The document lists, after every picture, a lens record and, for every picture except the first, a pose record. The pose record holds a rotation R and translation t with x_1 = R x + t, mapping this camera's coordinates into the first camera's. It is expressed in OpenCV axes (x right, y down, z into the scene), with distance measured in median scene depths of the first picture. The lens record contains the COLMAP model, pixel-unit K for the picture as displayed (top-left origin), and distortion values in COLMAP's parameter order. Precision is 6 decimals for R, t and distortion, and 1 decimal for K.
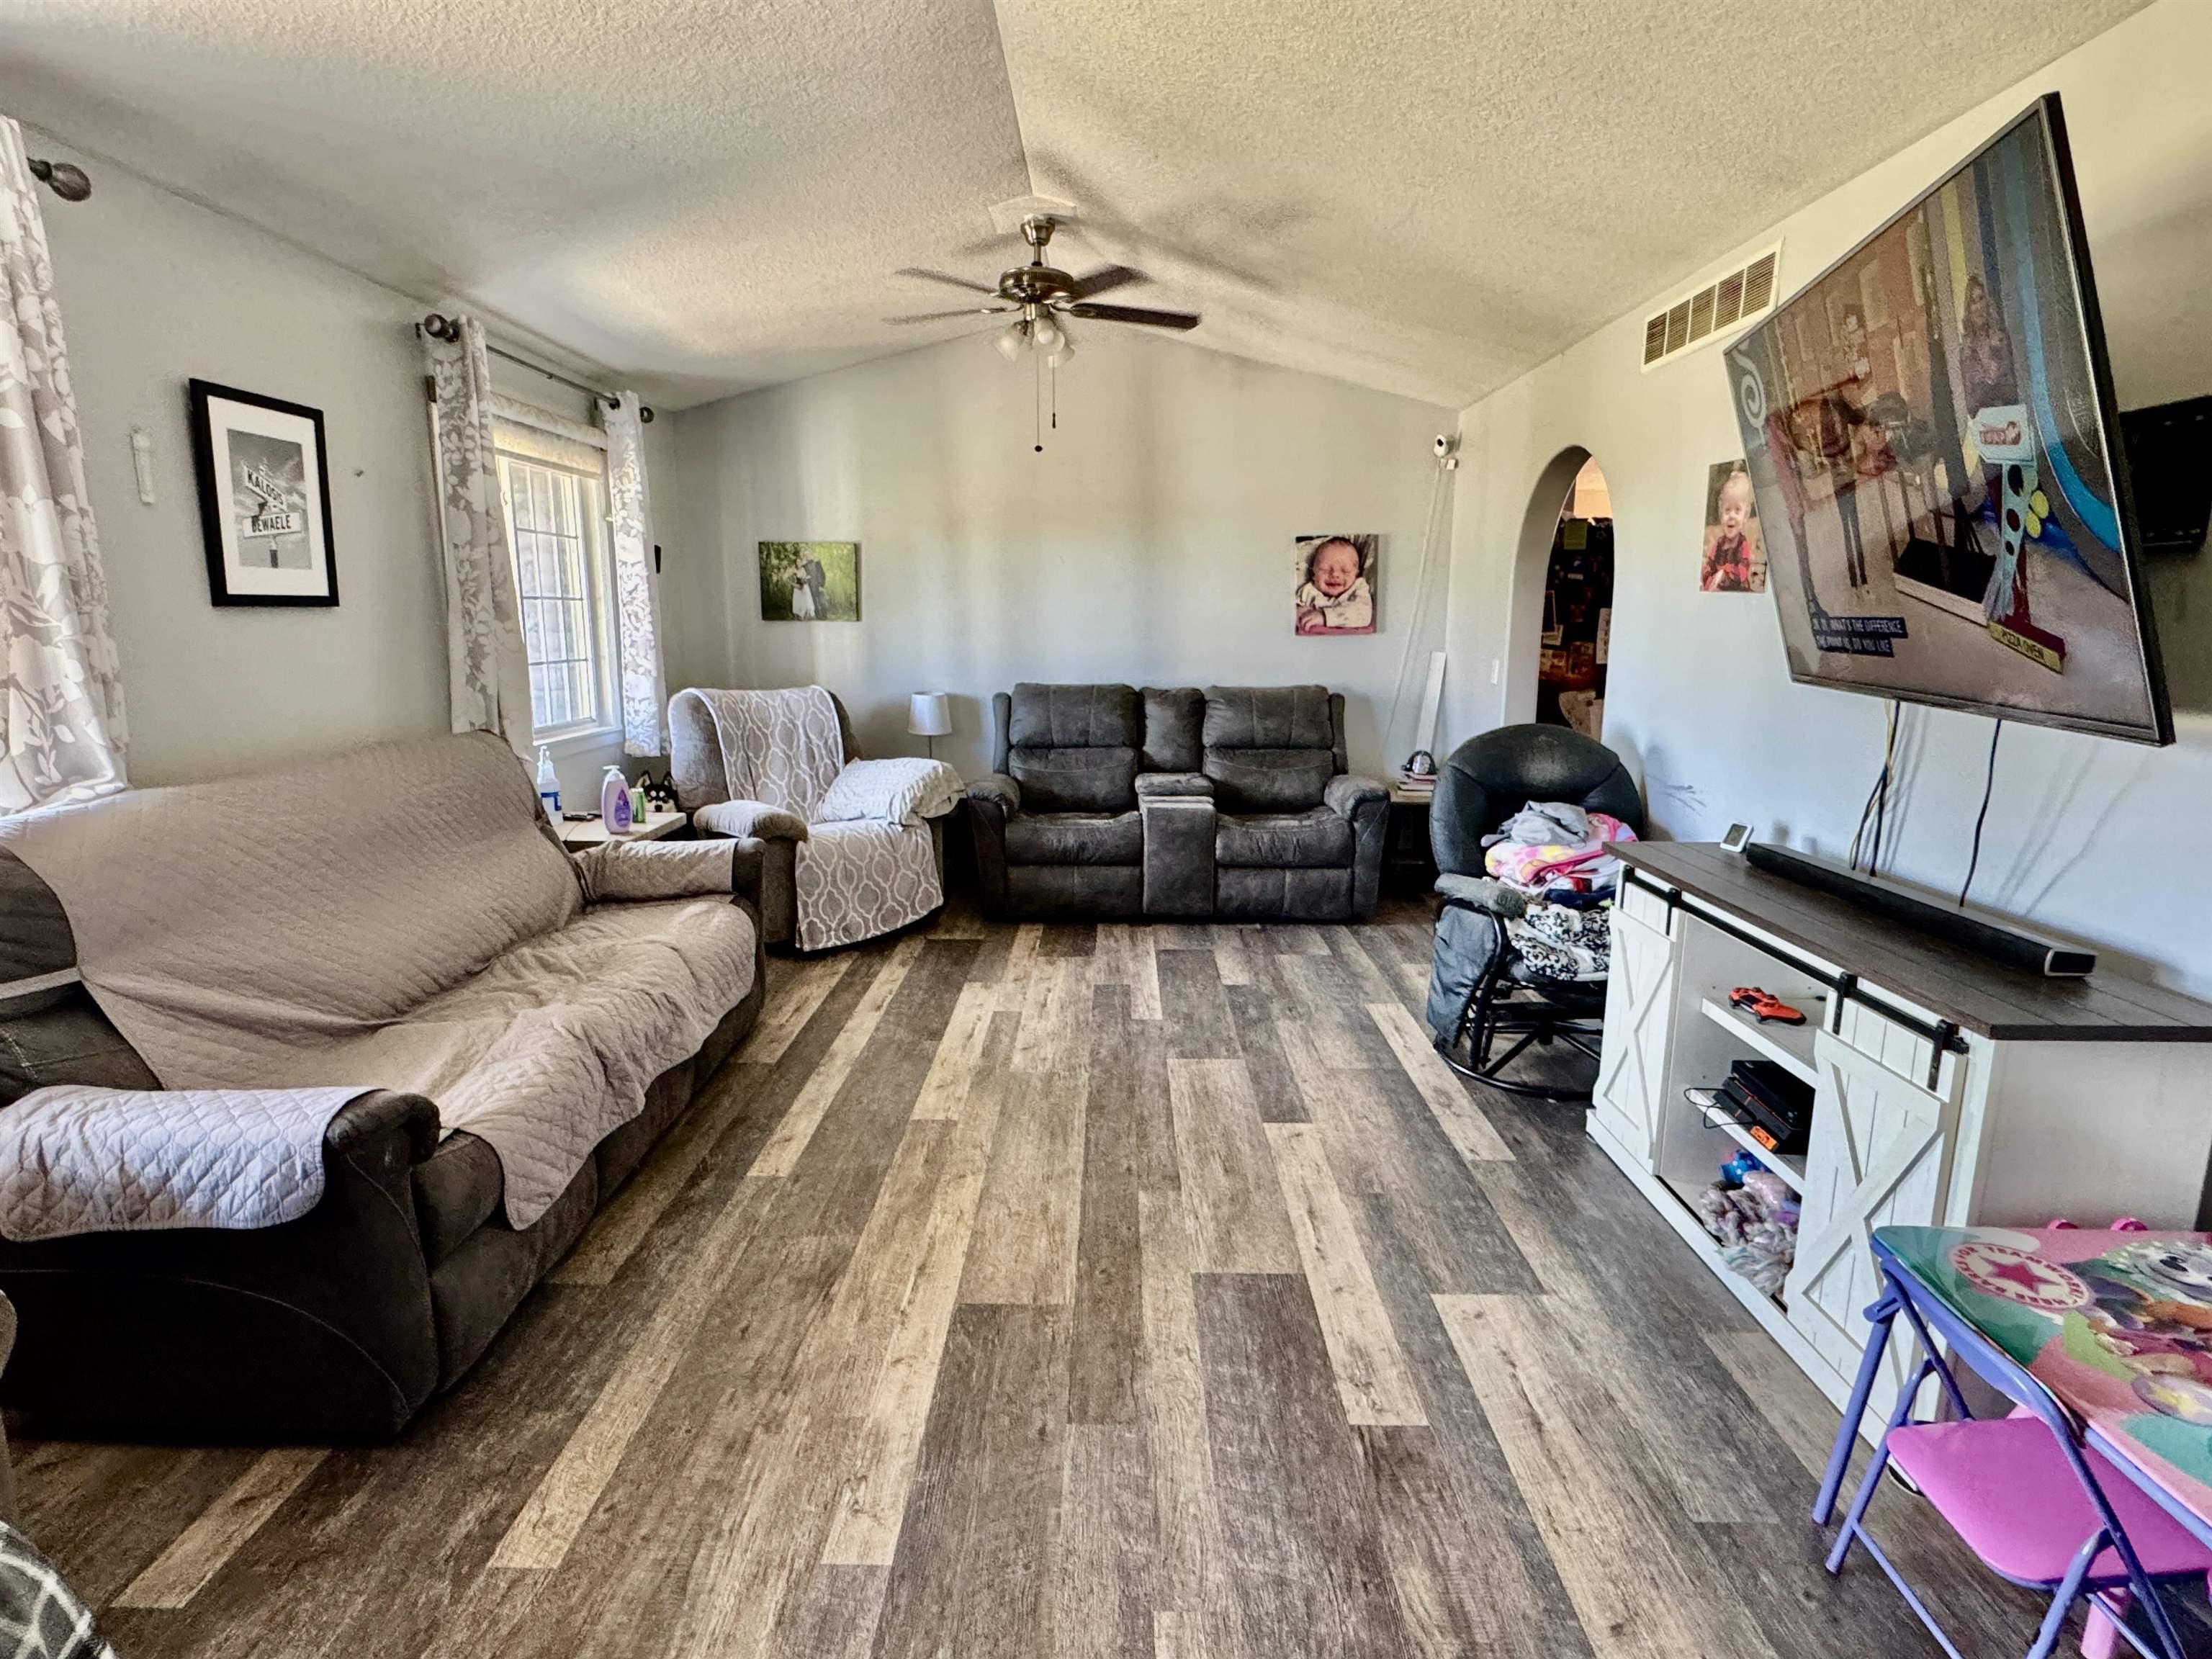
lens RADIAL K [[1114.7, 0, 1098.4], [0, 1114.7, 826.3], [0, 0, 1]] dist [-0.010442, -0.000760]
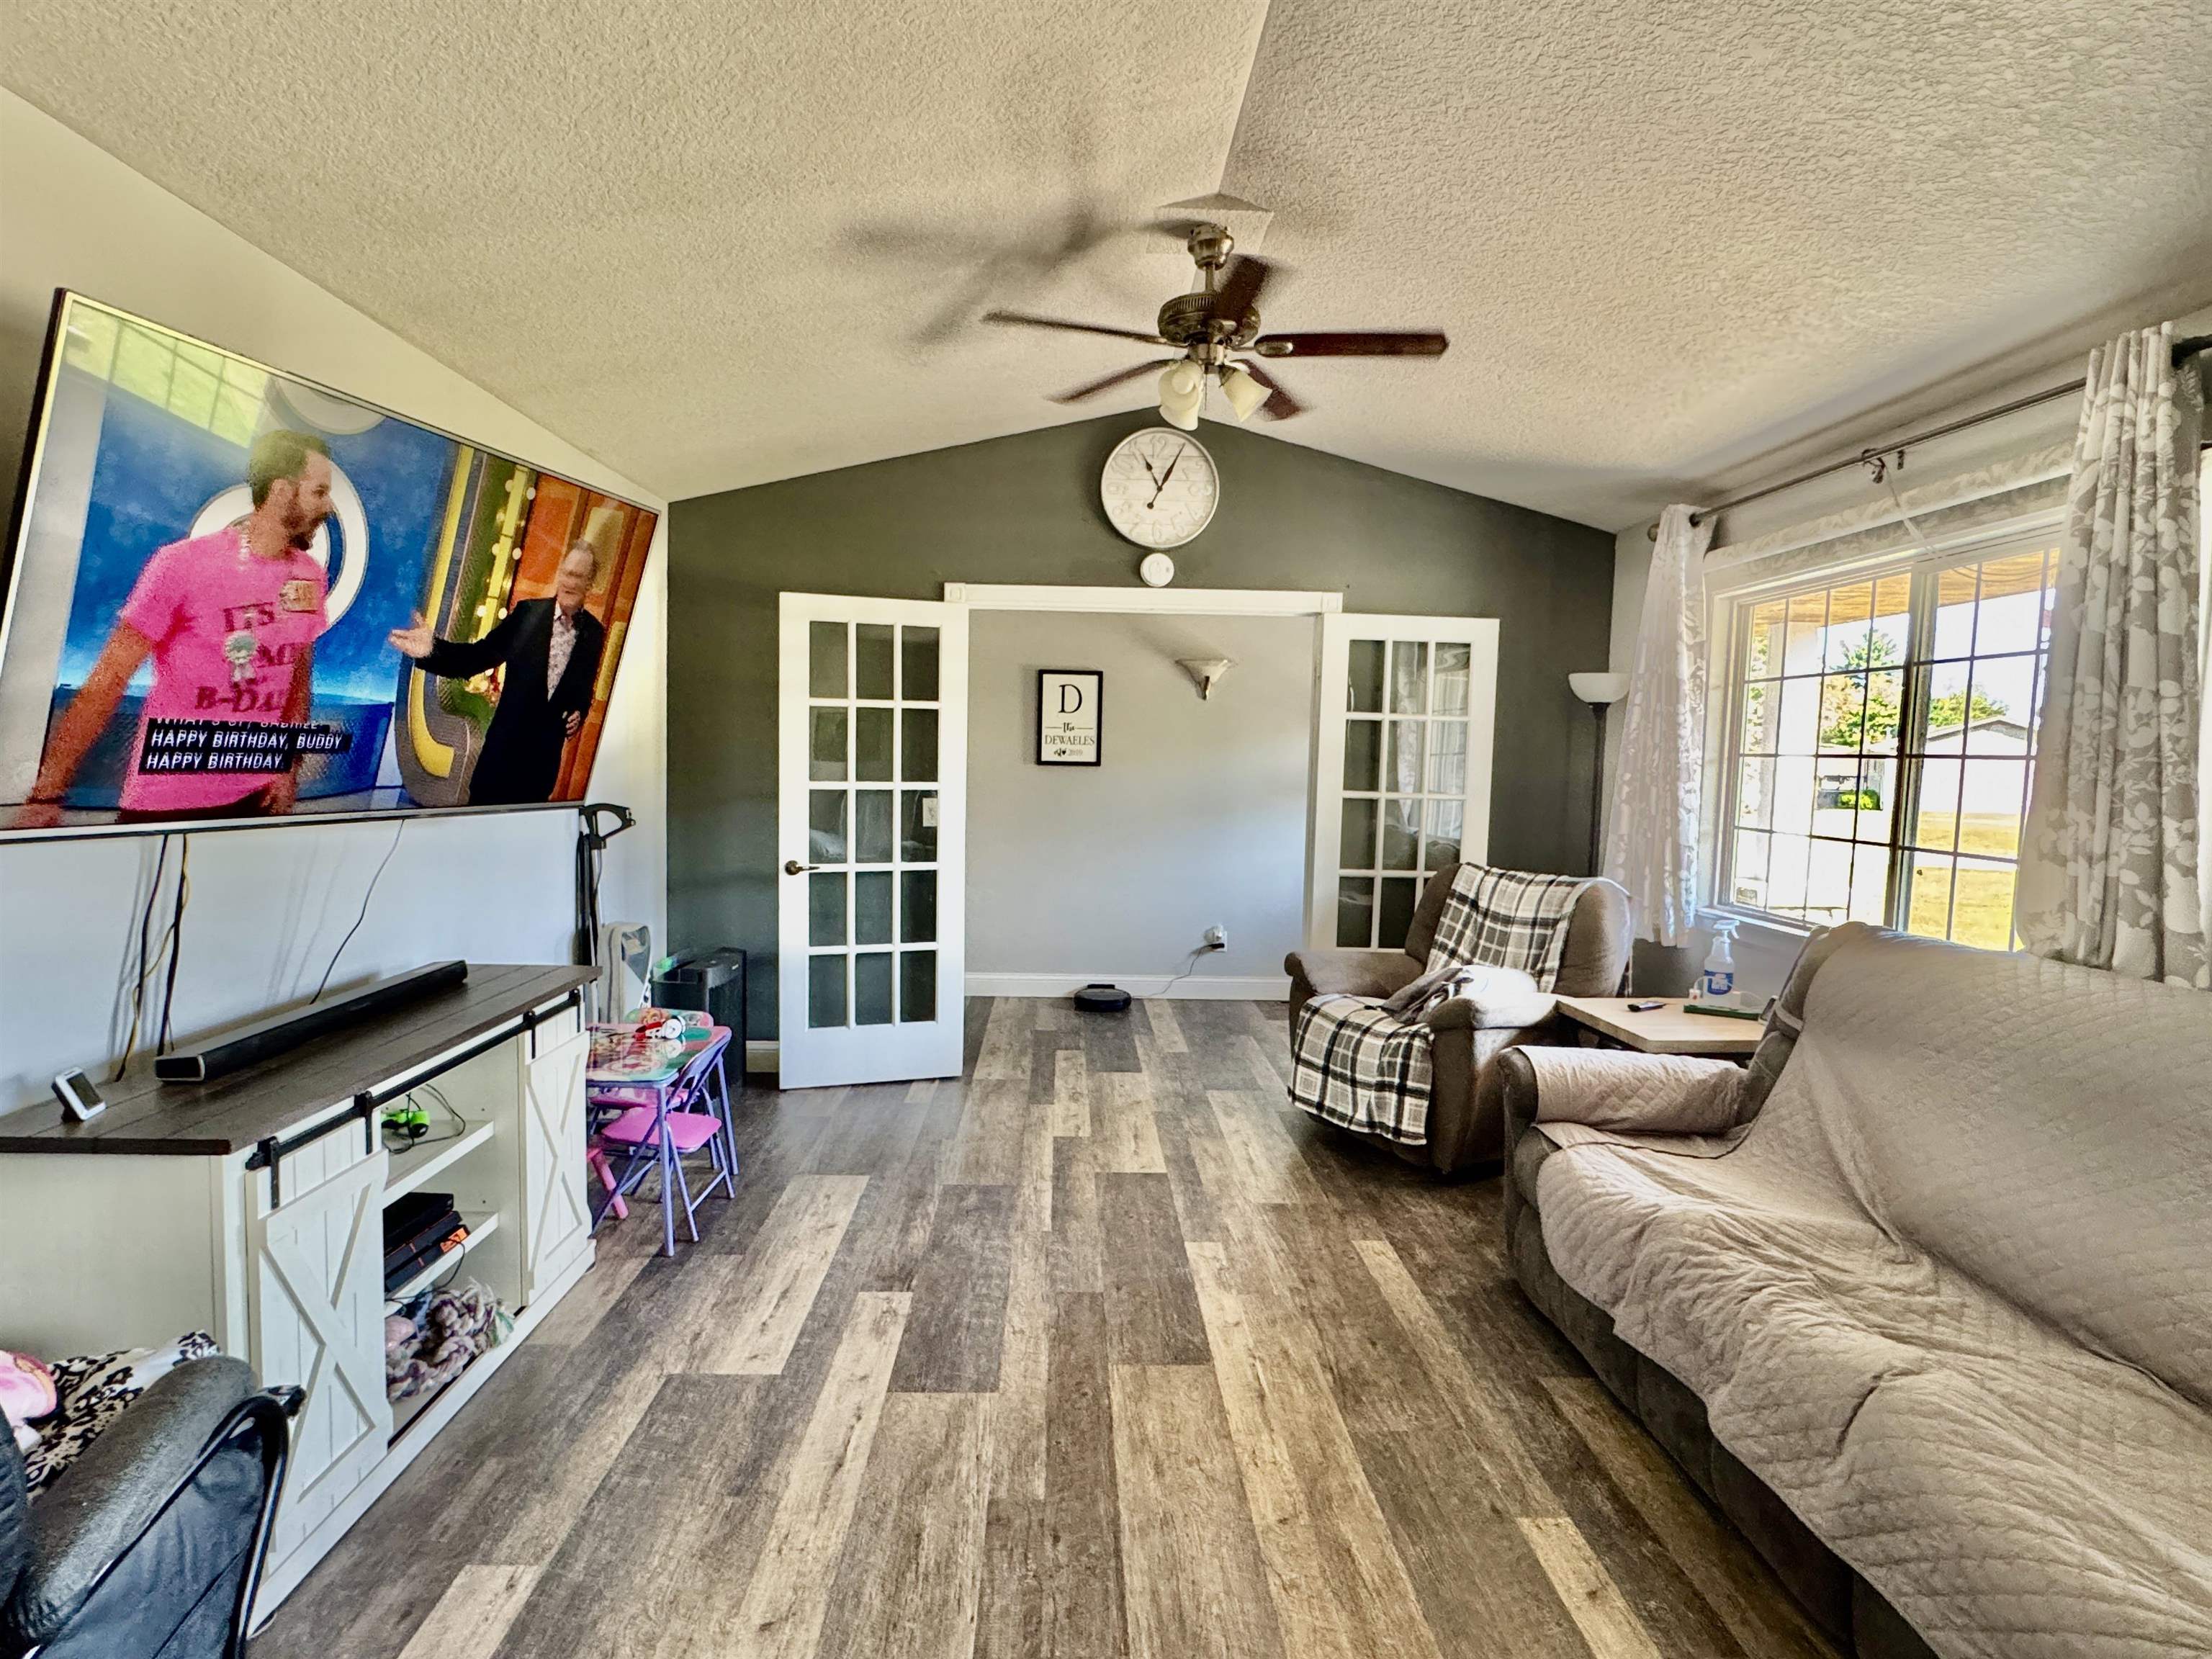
lens RADIAL K [[1114.7, 0, 1098.4], [0, 1114.7, 826.3], [0, 0, 1]] dist [-0.010442, -0.000760]
pose [[-0.998444, -0.025030, -0.049826, 0.056866], [-0.036734, 0.967530, 0.250073, -0.367727], [0.041948, 0.251514, -0.966944, 1.885725]]
